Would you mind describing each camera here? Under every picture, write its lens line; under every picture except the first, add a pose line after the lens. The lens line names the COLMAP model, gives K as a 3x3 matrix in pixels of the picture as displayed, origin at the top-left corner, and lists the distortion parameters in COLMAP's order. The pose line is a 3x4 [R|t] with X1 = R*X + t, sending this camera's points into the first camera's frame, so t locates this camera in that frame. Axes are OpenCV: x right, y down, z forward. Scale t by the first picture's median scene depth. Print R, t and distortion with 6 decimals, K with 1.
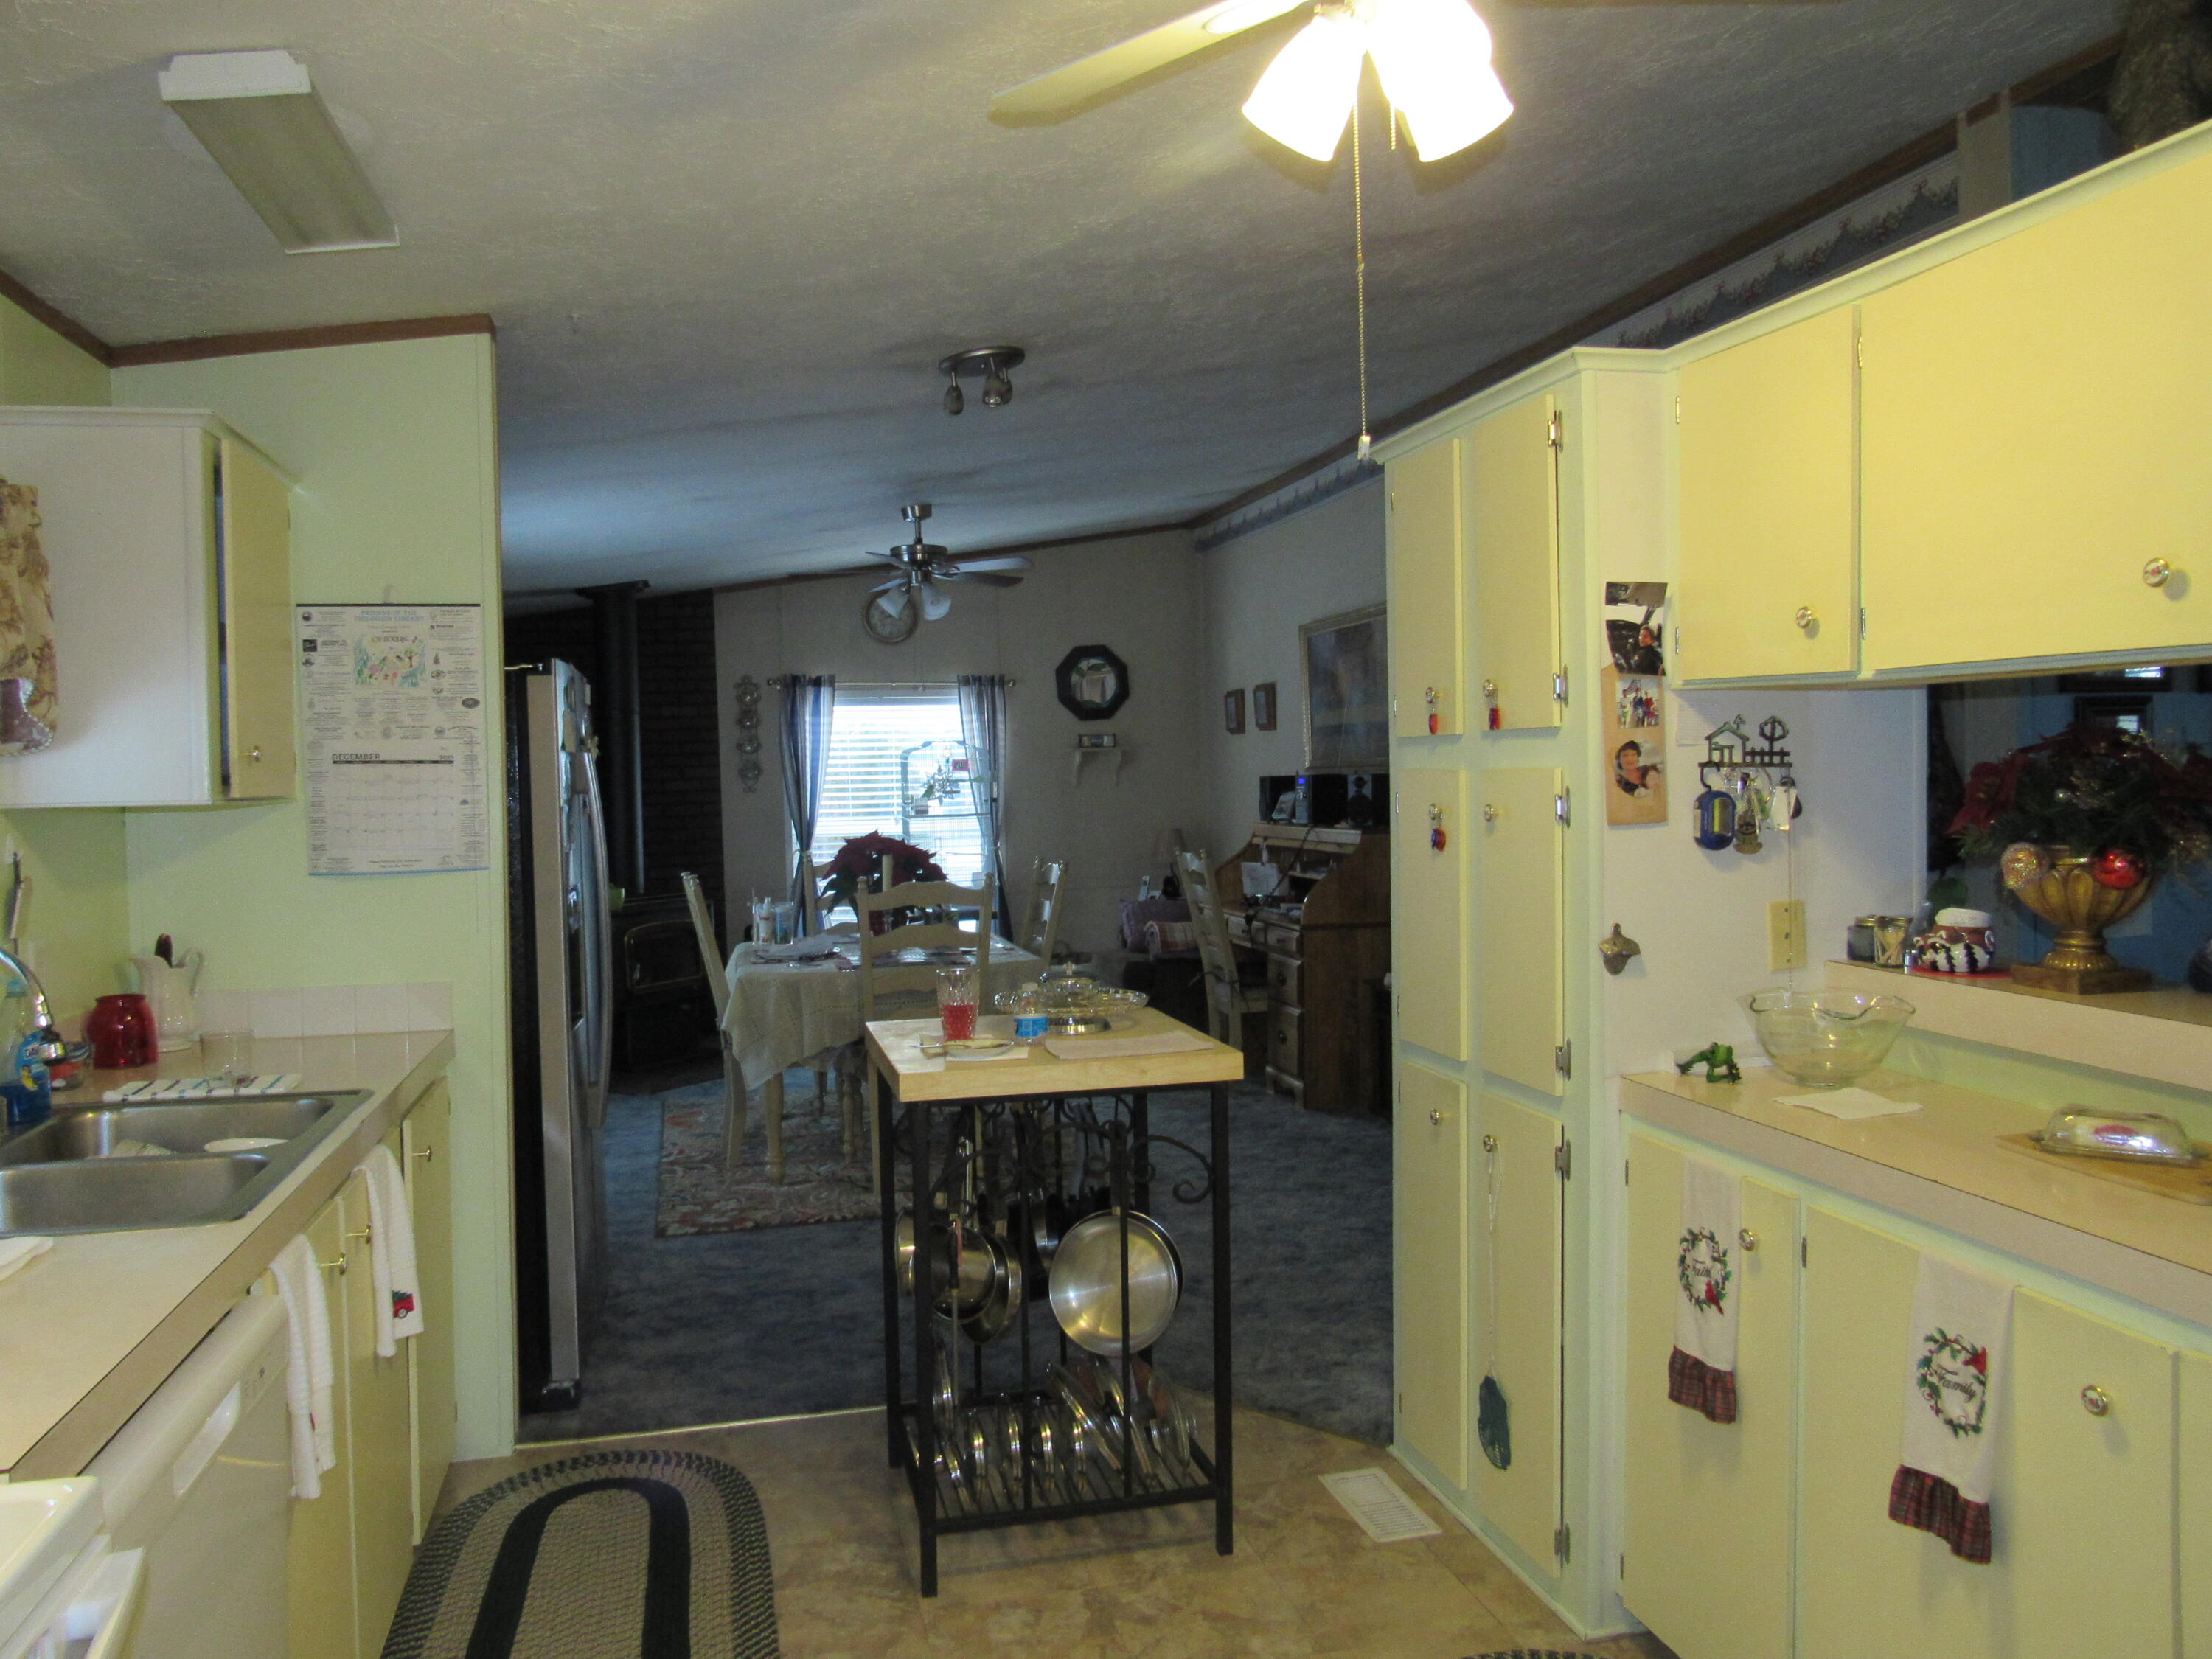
lens RADIAL K [[1564.2, 0, 1104.8], [0, 1564.2, 826.3], [0, 0, 1]] dist [-0.026908, -0.006772]
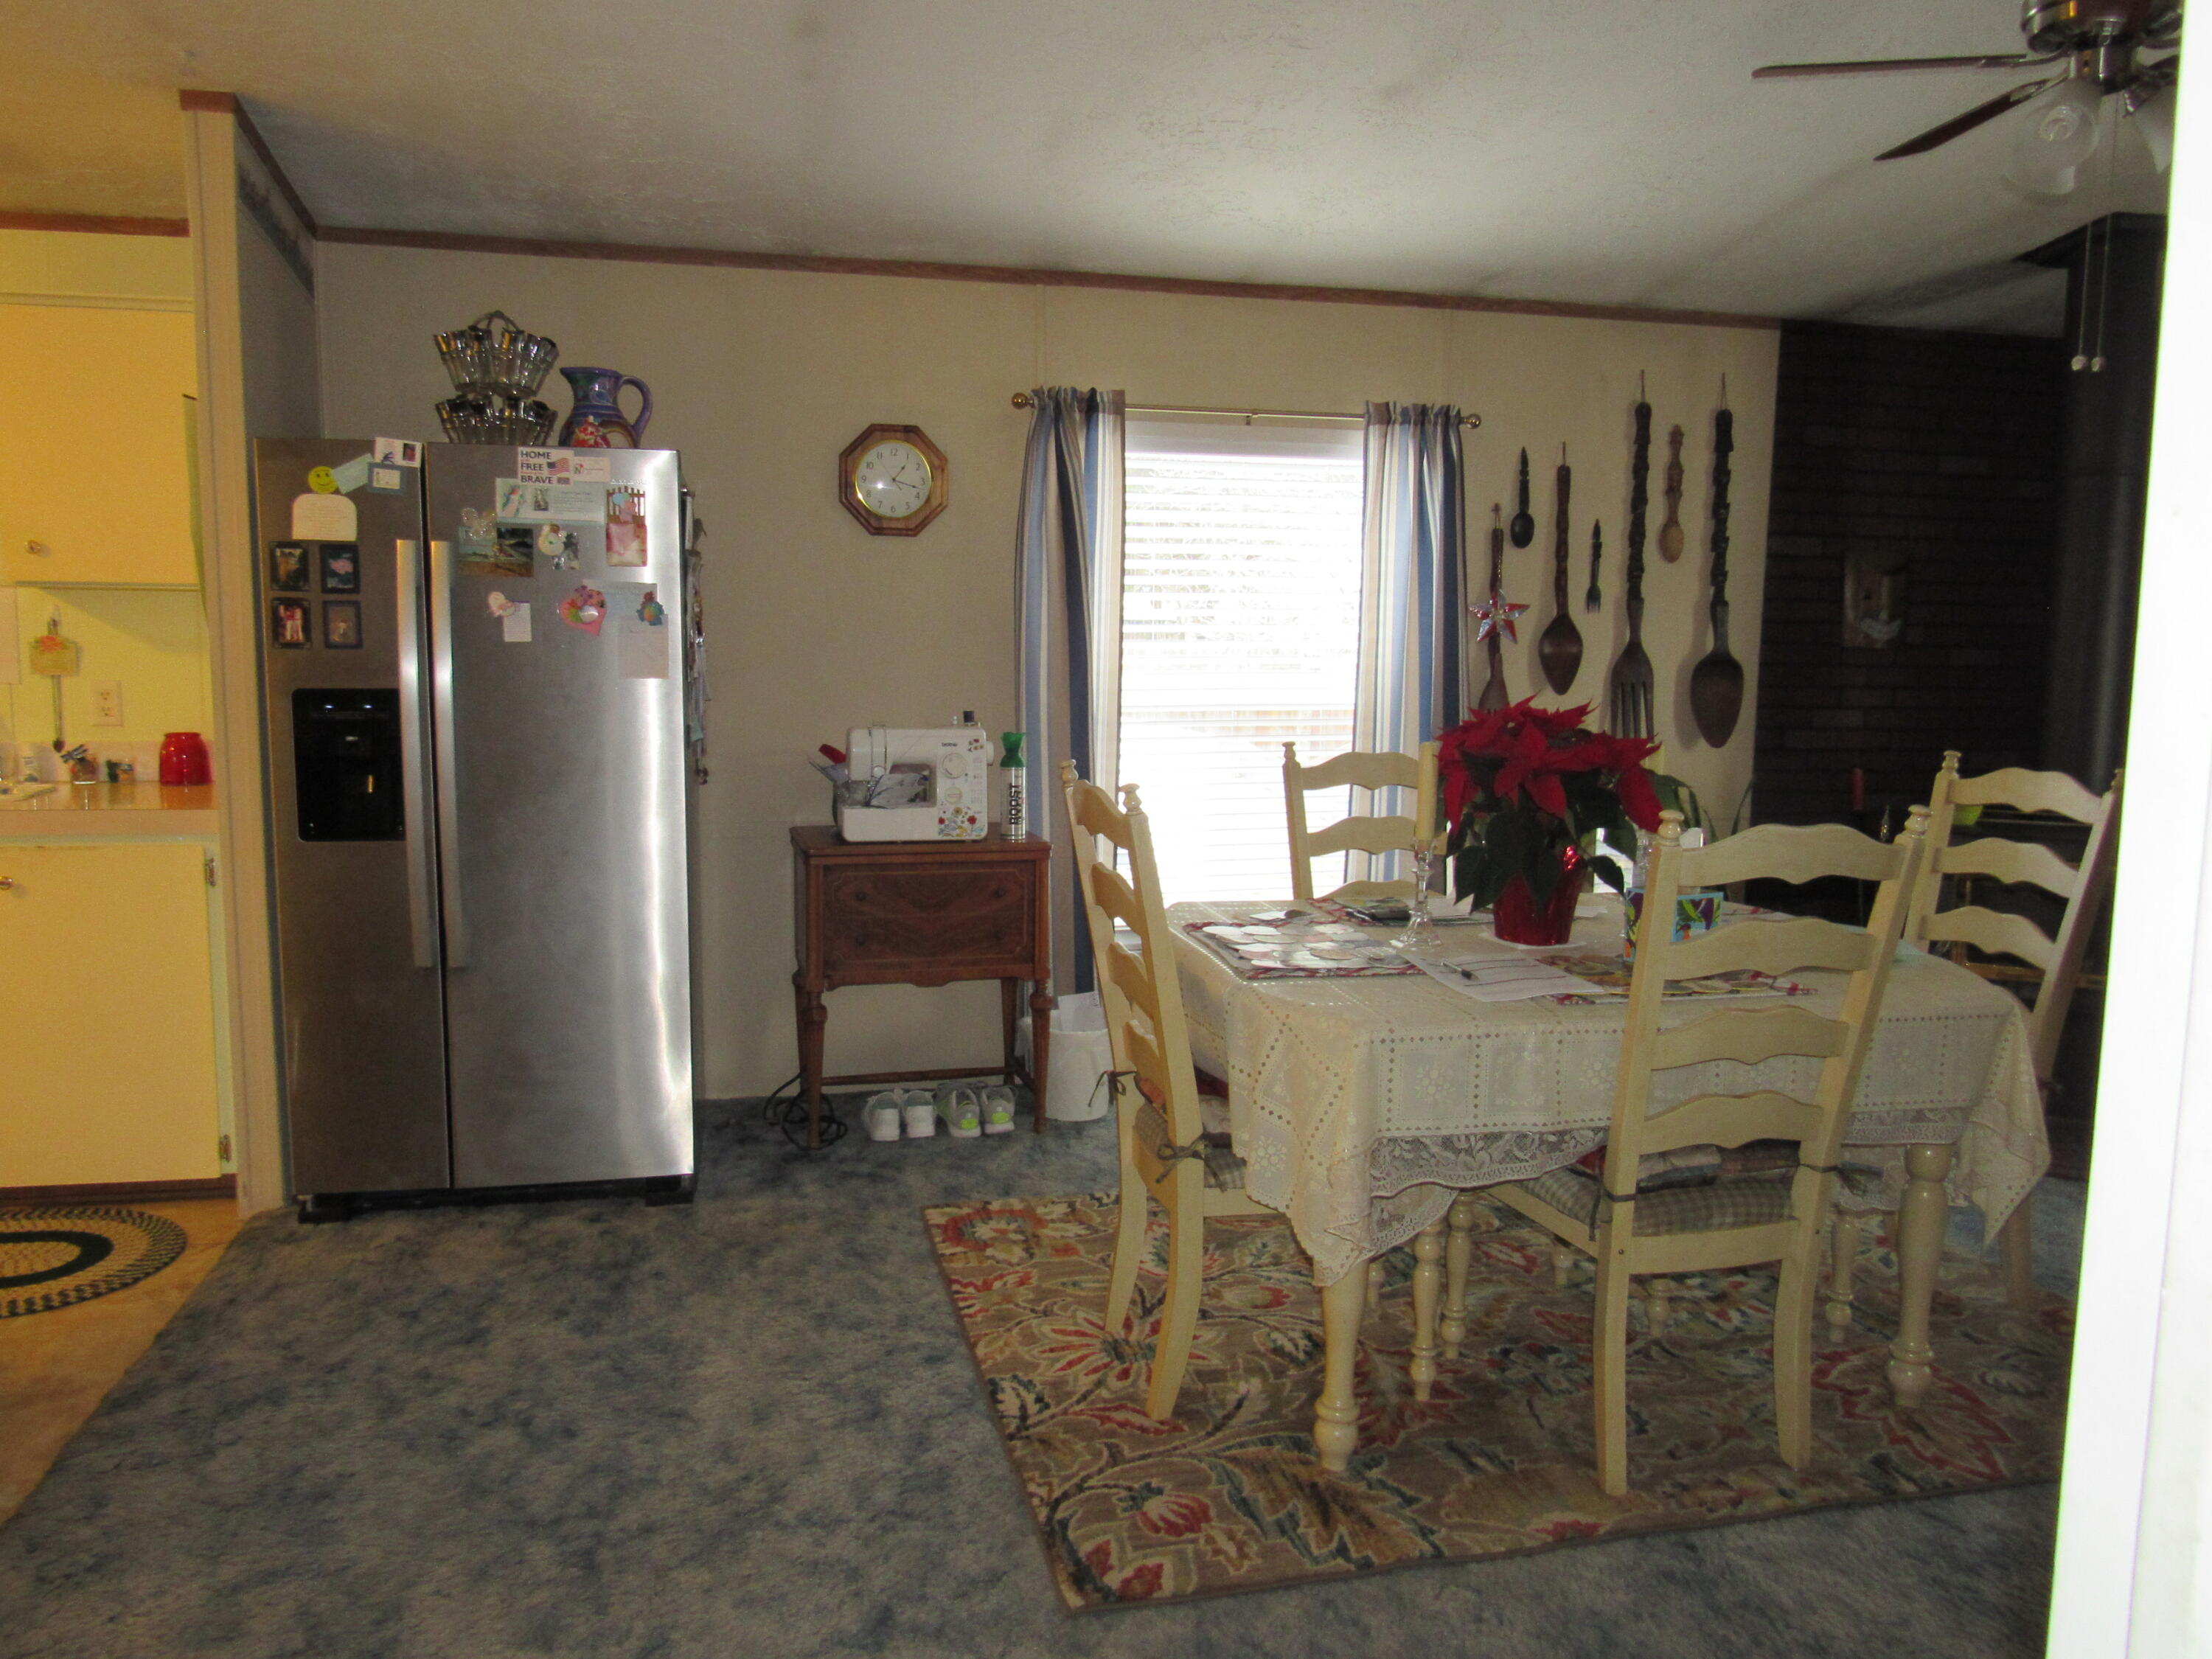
lens RADIAL K [[1564.2, 0, 1106.7], [0, 1564.2, 829.5], [0, 0, 1]] dist [-0.026908, -0.006772]
pose [[-0.046473, 0.142687, -0.988676, 0.457339], [-0.032151, 0.989019, 0.144248, -0.028864], [0.998402, 0.038491, -0.041375, 1.203493]]
